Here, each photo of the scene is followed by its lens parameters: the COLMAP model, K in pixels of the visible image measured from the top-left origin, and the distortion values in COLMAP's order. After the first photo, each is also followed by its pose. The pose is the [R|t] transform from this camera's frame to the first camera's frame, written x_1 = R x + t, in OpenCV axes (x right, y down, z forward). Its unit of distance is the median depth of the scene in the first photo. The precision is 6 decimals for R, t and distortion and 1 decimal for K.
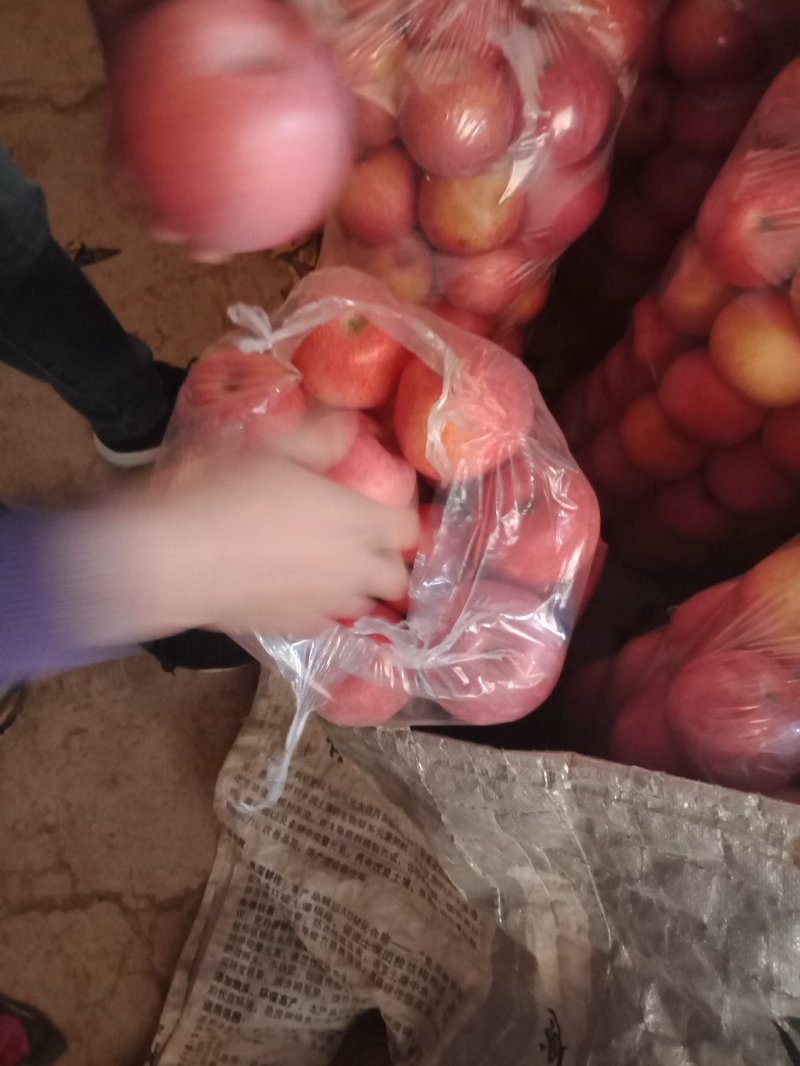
lens RADIAL K [[808.1, 0, 444.2], [0, 808.1, 539.5], [0, 0, 1]] dist [0.022992, -0.004837]
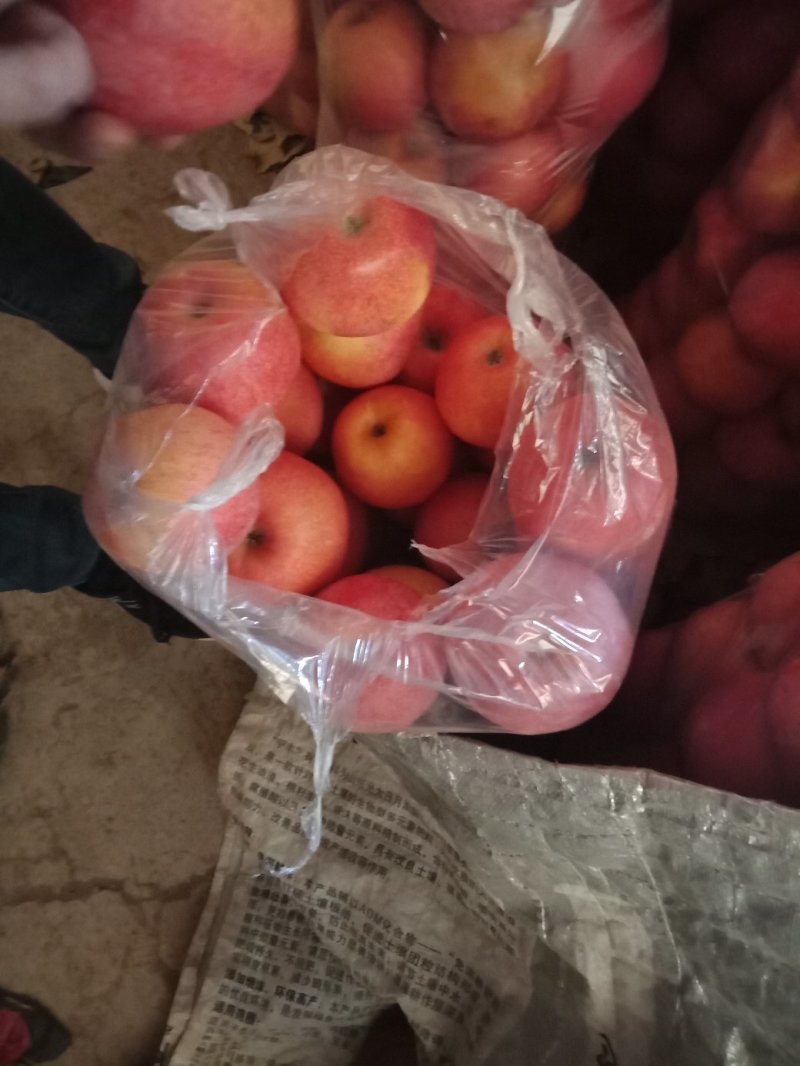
lens RADIAL K [[808.1, 0, 437.8], [0, 808.1, 541.7], [0, 0, 1]] dist [0.022992, -0.004837]
pose [[0.999543, -0.019616, -0.022988, -0.014455], [0.021293, 0.996945, 0.075146, -0.014340], [0.021444, -0.075601, 0.996908, 0.151466]]
